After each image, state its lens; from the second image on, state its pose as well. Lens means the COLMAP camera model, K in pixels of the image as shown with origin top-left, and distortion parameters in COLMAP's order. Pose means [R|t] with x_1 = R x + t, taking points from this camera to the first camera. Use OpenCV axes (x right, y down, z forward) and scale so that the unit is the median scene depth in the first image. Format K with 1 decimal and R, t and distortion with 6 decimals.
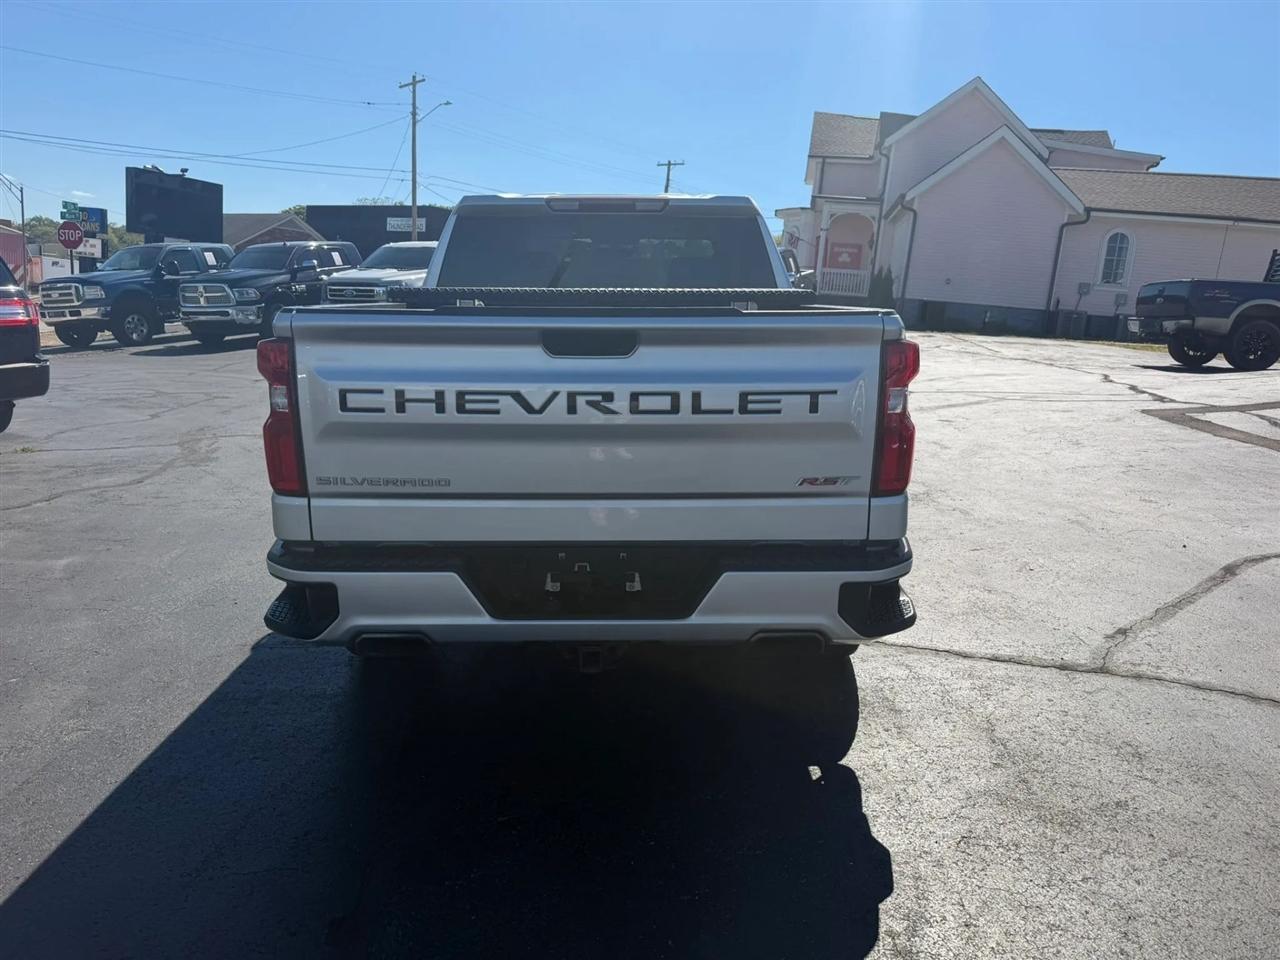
lens RADIAL K [[889.9, 0, 640.0], [0, 889.9, 480.0], [0, 0, 1]] dist [0.080024, -0.101387]
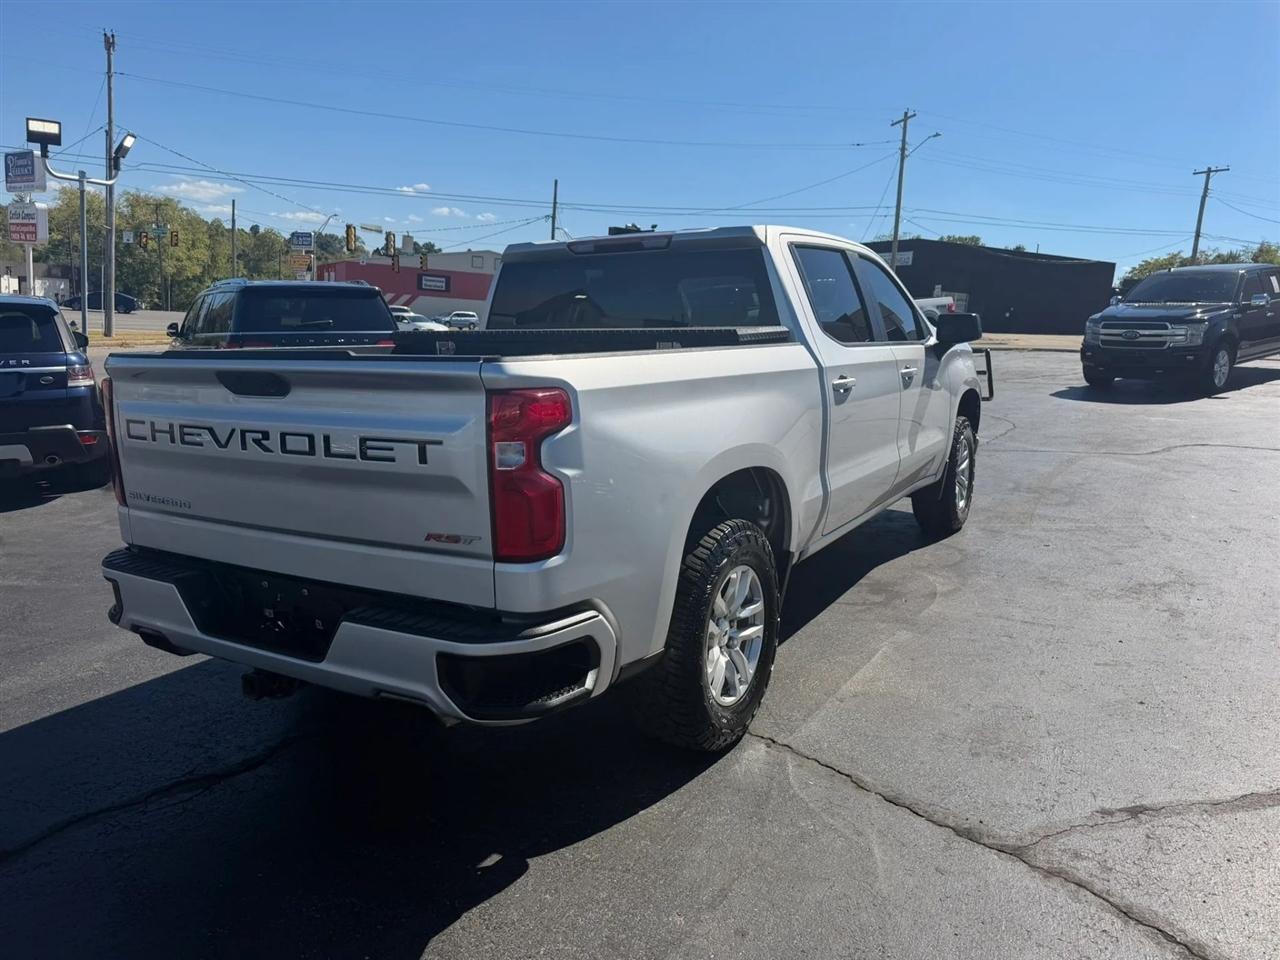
lens RADIAL K [[889.9, 0, 640.0], [0, 889.9, 480.0], [0, 0, 1]] dist [0.080024, -0.101387]
pose [[0.861403, 0.070880, -0.502952, 0.864908], [-0.089307, 0.995924, -0.012603, -0.066884], [0.500009, 0.055773, 0.864223, 0.311156]]
